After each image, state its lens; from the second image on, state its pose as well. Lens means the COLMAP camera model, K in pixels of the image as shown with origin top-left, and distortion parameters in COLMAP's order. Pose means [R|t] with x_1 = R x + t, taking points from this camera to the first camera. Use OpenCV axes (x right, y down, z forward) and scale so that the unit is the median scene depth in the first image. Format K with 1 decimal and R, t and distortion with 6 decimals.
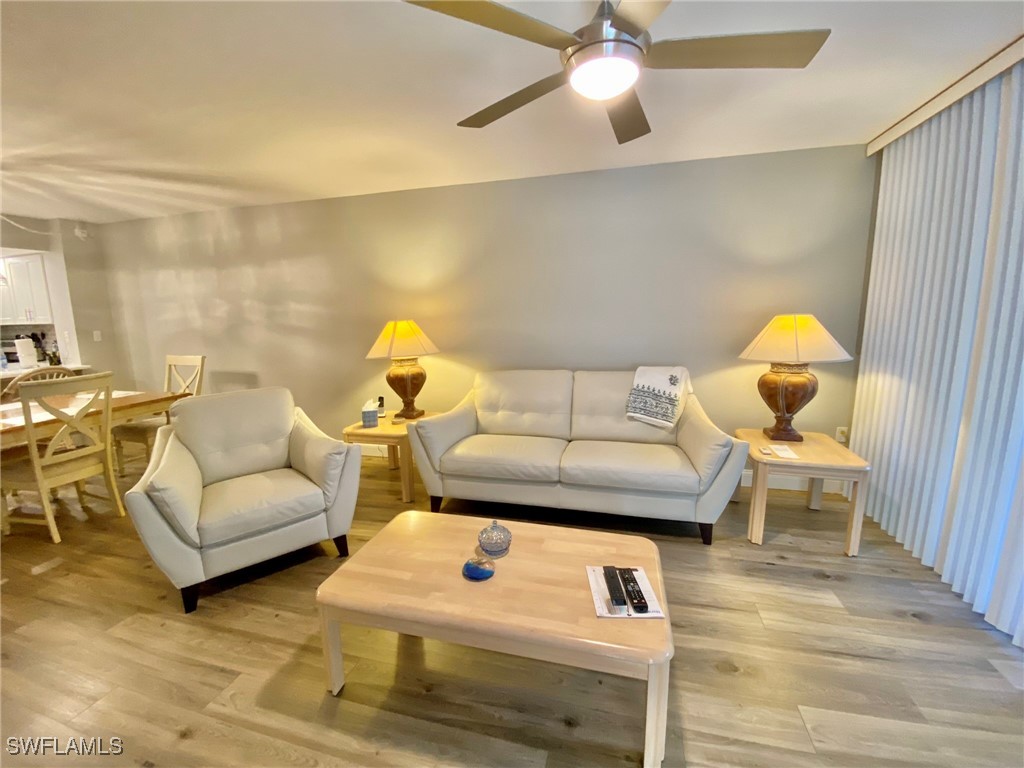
lens RADIAL K [[414.1, 0, 510.5], [0, 414.1, 386.1], [0, 0, 1]] dist [0.024967, -0.022763]
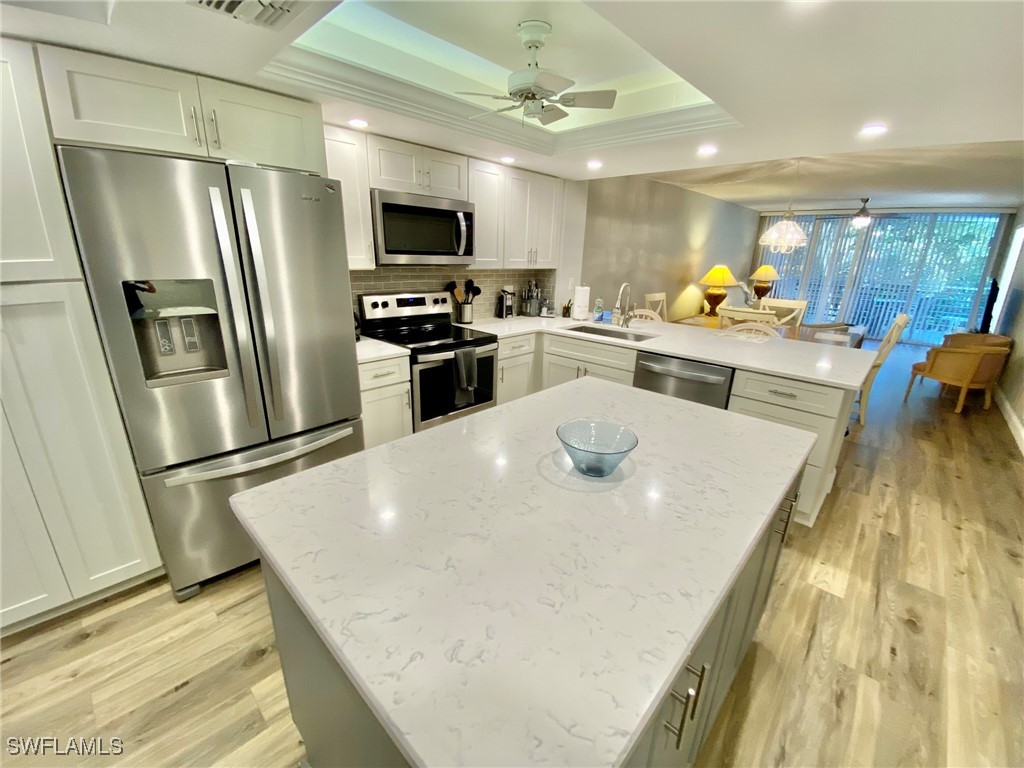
lens RADIAL K [[411.1, 0, 514.2], [0, 411.1, 384.2], [0, 0, 1]] dist [0.024149, -0.021662]
pose [[0.476265, -0.242150, 0.845302, -3.016883], [0.113695, 0.970222, 0.213877, -0.171604], [-0.871920, -0.005755, 0.489614, 1.026294]]
